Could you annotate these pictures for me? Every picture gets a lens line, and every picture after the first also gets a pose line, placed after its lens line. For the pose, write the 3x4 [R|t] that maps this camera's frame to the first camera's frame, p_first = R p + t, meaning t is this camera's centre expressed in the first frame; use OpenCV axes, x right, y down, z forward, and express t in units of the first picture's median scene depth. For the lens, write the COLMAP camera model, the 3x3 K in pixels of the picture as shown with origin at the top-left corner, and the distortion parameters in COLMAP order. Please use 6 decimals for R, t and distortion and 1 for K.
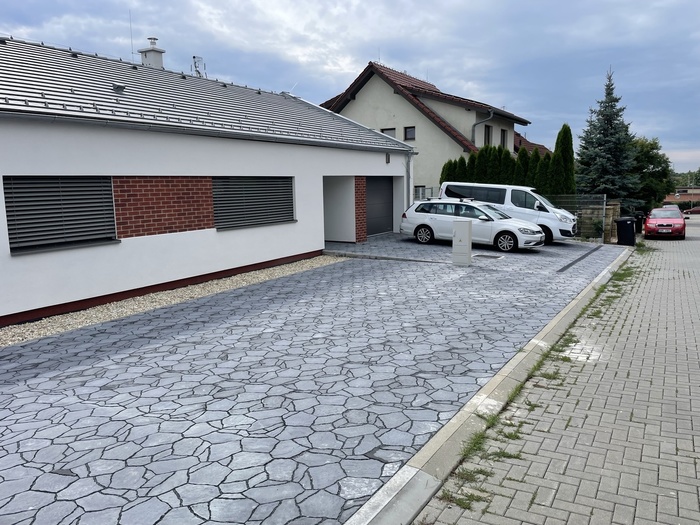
lens RADIAL K [[526.8, 0, 356.0], [0, 526.8, 253.4], [0, 0, 1]] dist [0.082455, -0.086740]
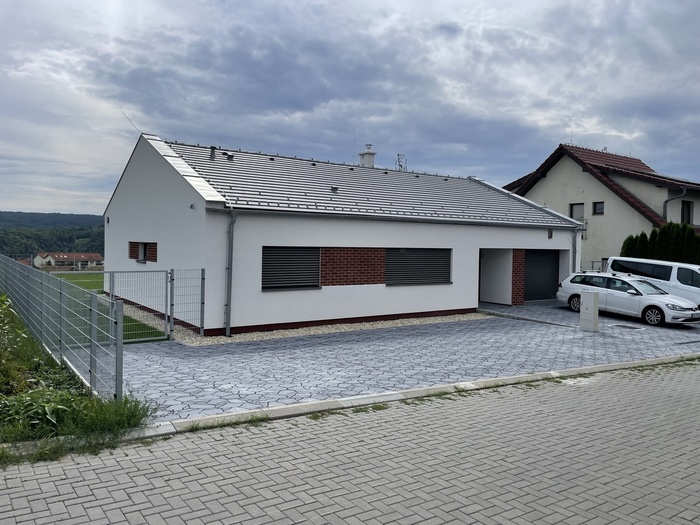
lens RADIAL K [[526.8, 0, 352.8], [0, 526.8, 259.6], [0, 0, 1]] dist [0.082455, -0.086740]
pose [[0.910240, 0.043397, -0.411801, 0.156488], [-0.087639, 0.992154, -0.089158, 0.013922], [0.404701, 0.117245, 0.906902, -0.213987]]
